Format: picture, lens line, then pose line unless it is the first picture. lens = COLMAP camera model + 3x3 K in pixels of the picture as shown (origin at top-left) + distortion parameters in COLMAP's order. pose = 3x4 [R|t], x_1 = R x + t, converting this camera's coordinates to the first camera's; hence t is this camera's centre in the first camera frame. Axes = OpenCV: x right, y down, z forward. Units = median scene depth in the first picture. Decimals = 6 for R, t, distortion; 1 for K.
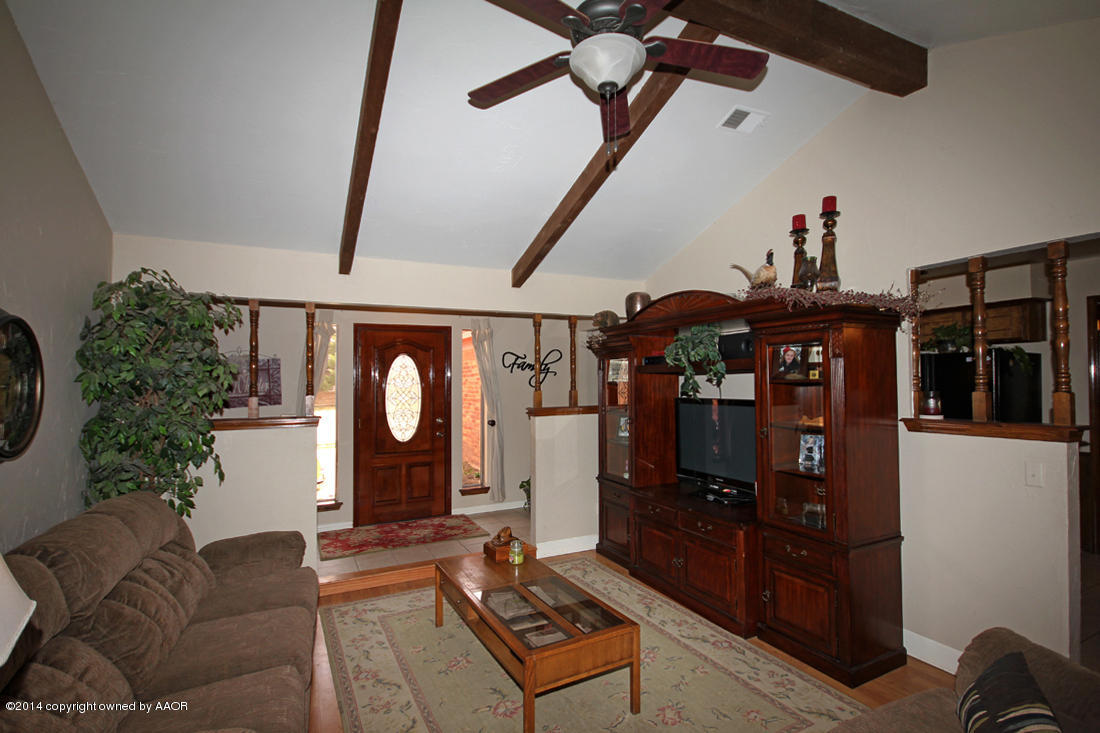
lens RADIAL K [[536.4, 0, 550.0], [0, 536.4, 366.5], [0, 0, 1]] dist [0.000206, -0.000078]
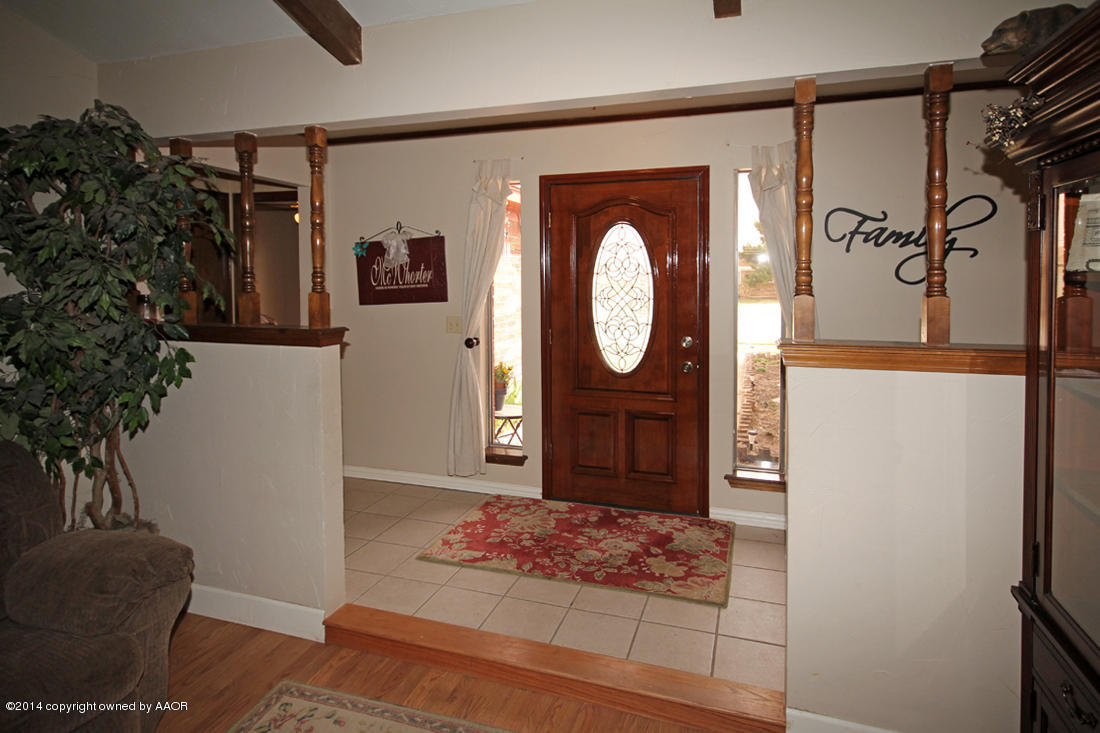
lens RADIAL K [[578.2, 0, 551.9], [0, 578.2, 276.1], [0, 0, 1]] dist [0.001494, 0.000420]
pose [[0.705690, 0.010930, -0.708436, 0.124135], [0.016829, 0.999340, 0.032181, 0.014265], [0.708320, -0.034632, 0.705041, 0.531486]]
